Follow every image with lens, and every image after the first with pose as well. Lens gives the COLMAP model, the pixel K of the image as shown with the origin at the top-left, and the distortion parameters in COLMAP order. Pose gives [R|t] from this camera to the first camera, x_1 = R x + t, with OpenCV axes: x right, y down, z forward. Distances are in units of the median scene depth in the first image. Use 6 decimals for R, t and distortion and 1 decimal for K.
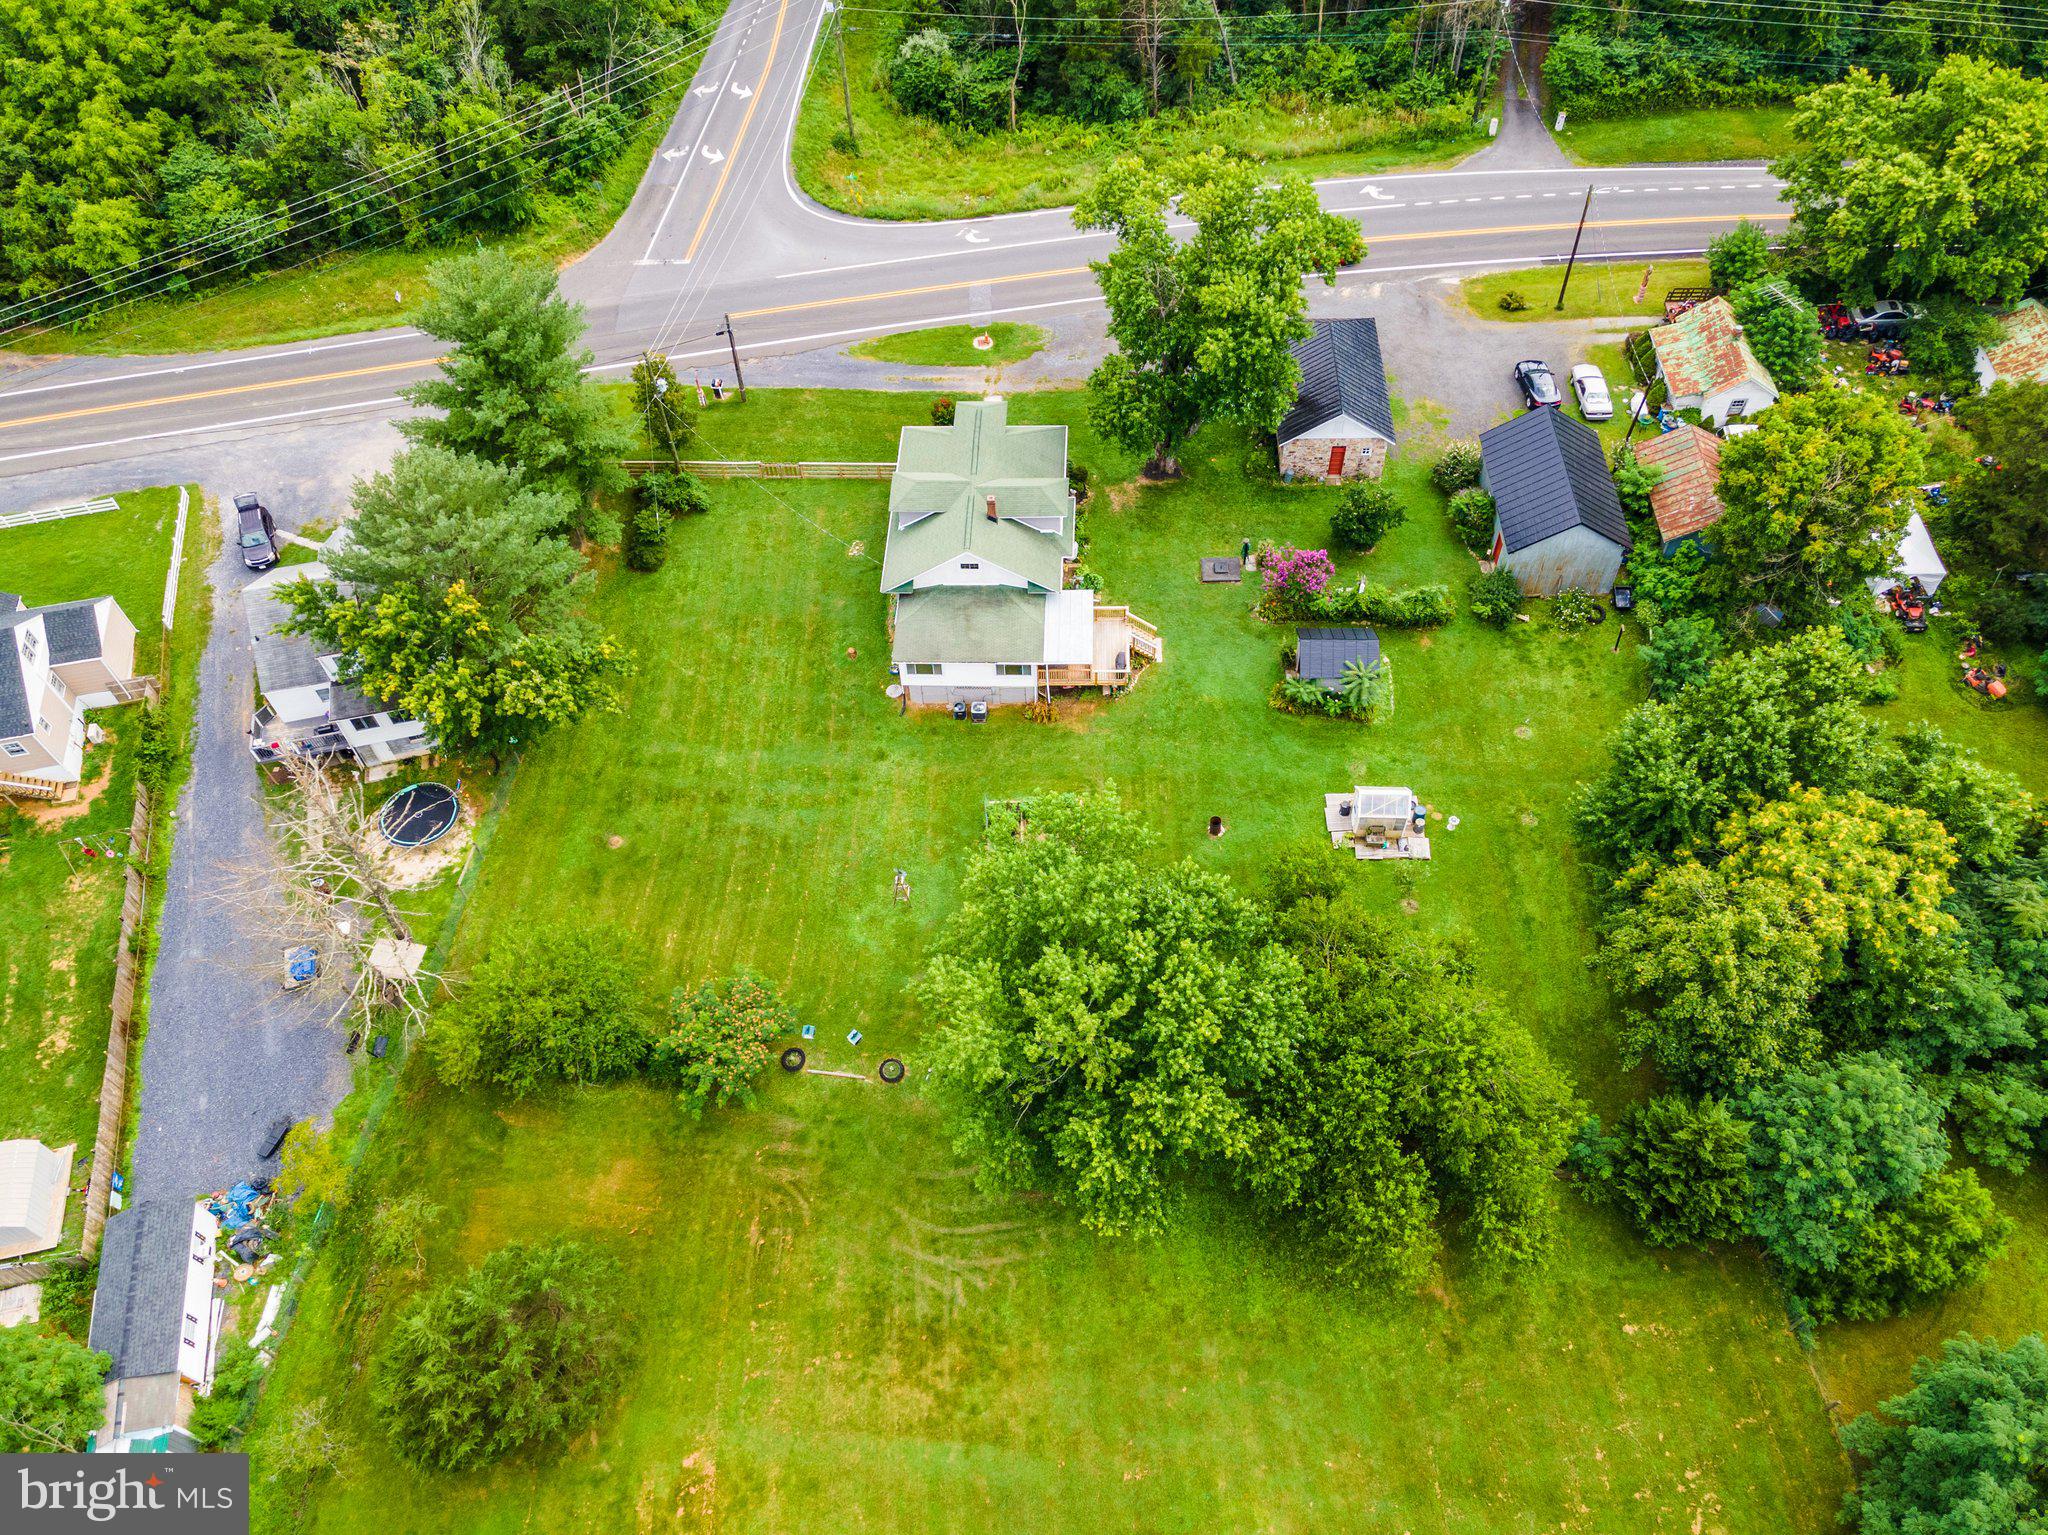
lens RADIAL K [[1503.9, 0, 1013.5], [0, 1503.9, 746.9], [0, 0, 1]] dist [0.021647, 0.045509]
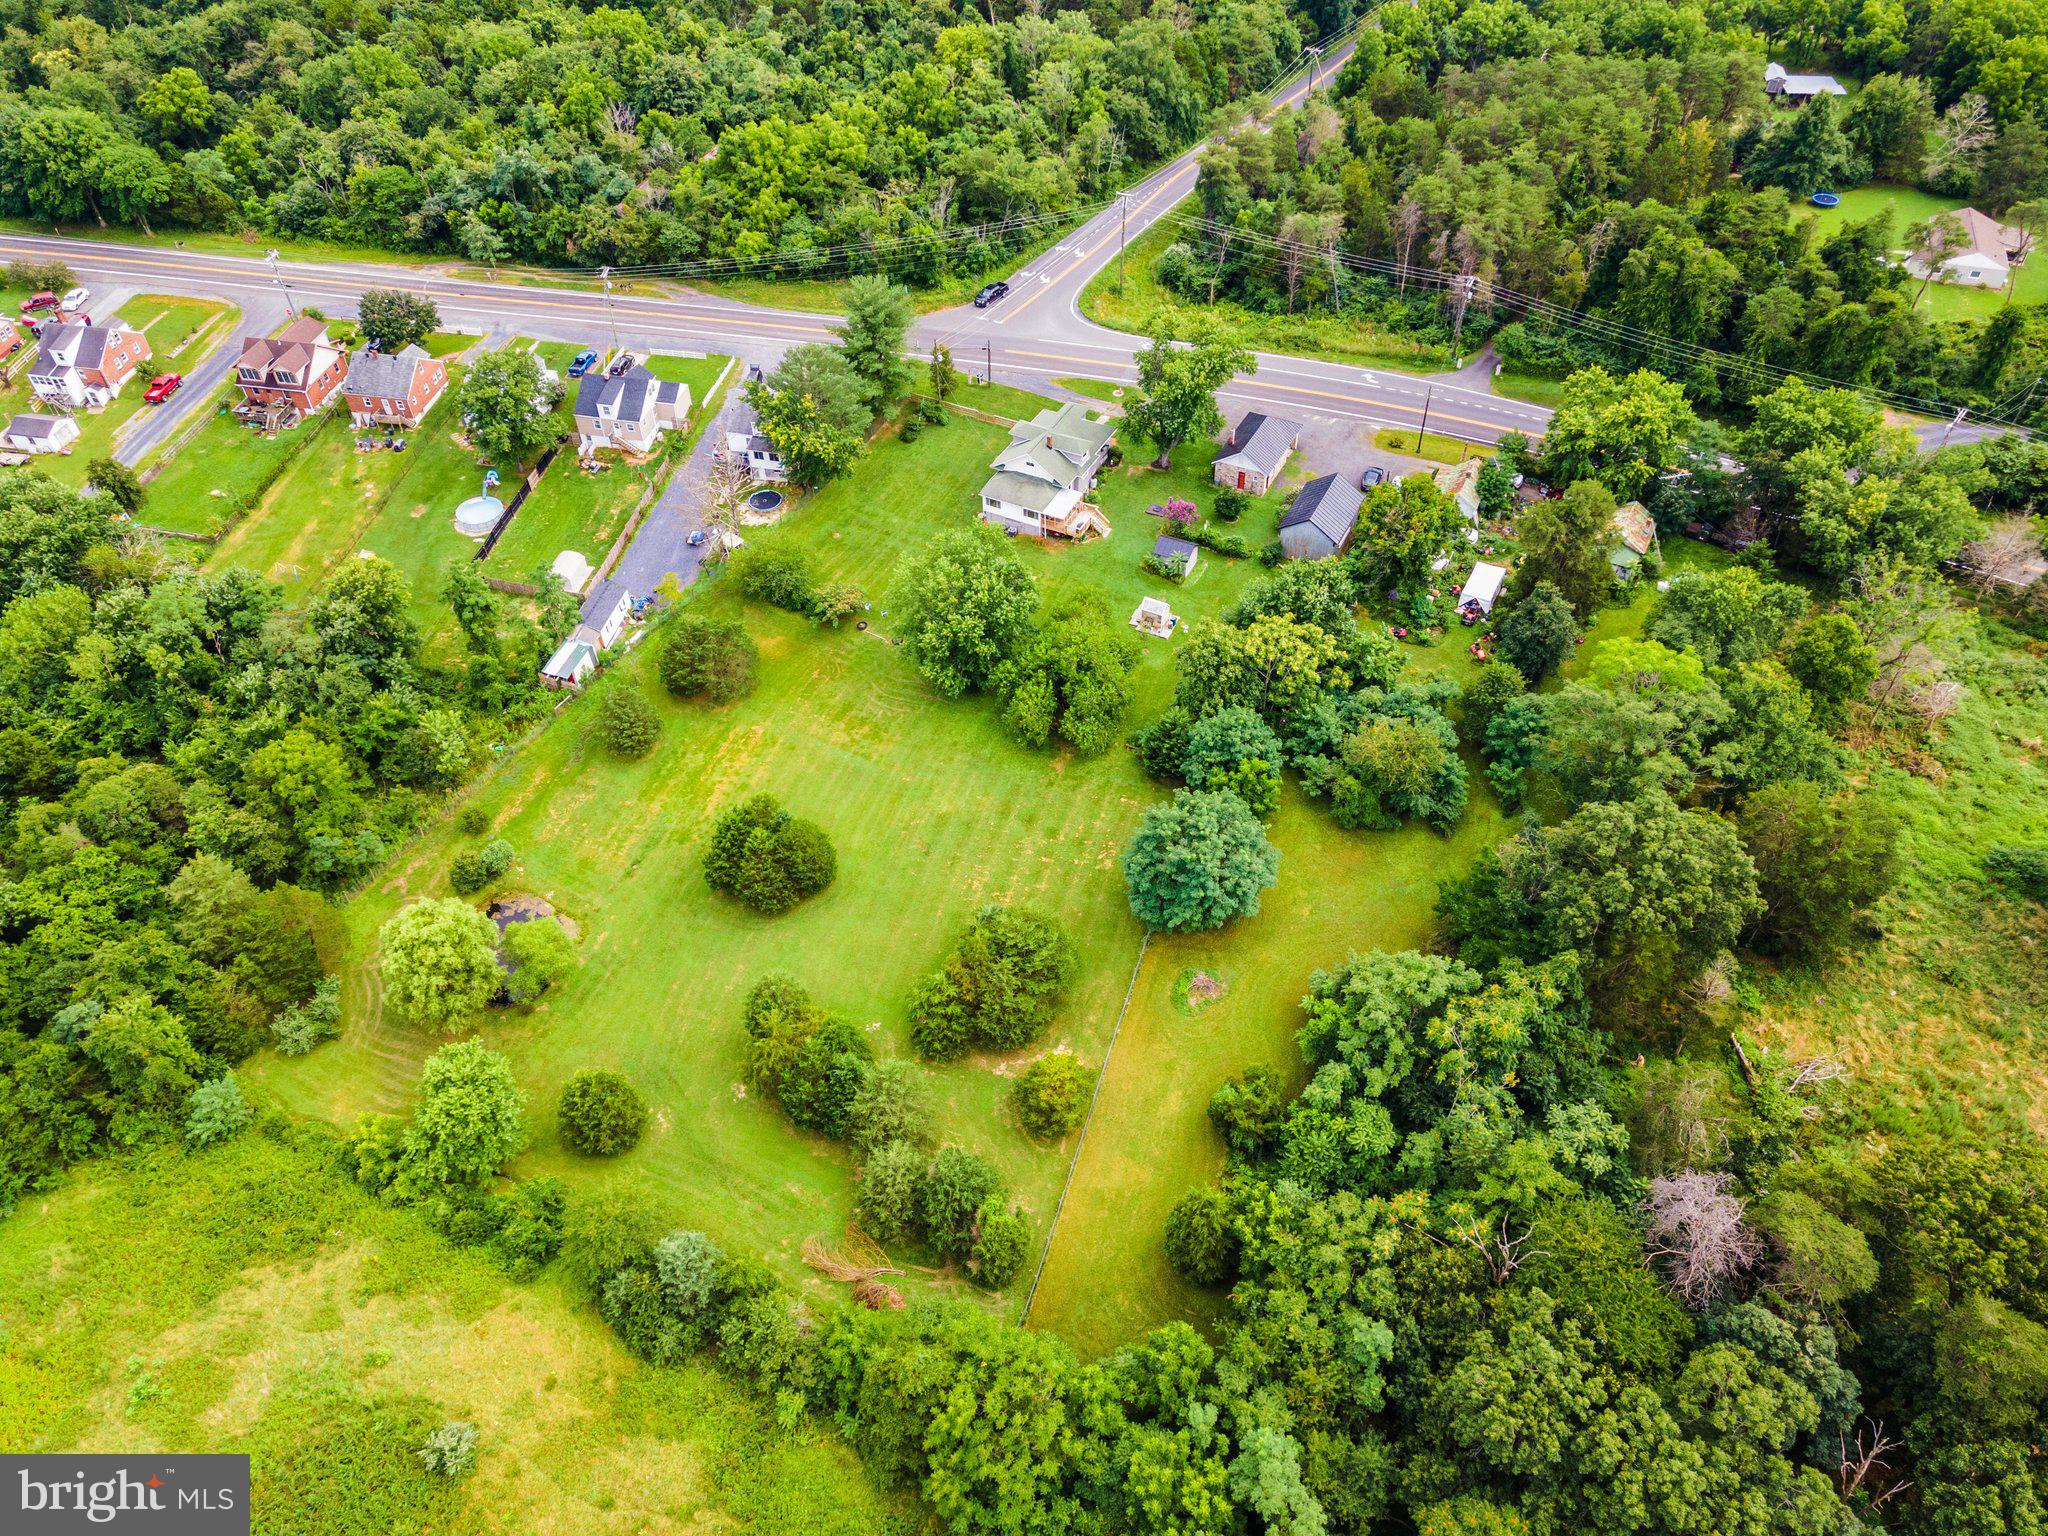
lens RADIAL K [[1503.9, 0, 1016.8], [0, 1503.9, 738.6], [0, 0, 1]] dist [0.021647, 0.045509]
pose [[0.901918, 0.311129, -0.299571, 0.626895], [-0.348020, 0.934282, -0.077456, 0.363447], [0.255785, 0.174116, 0.950925, -0.837560]]
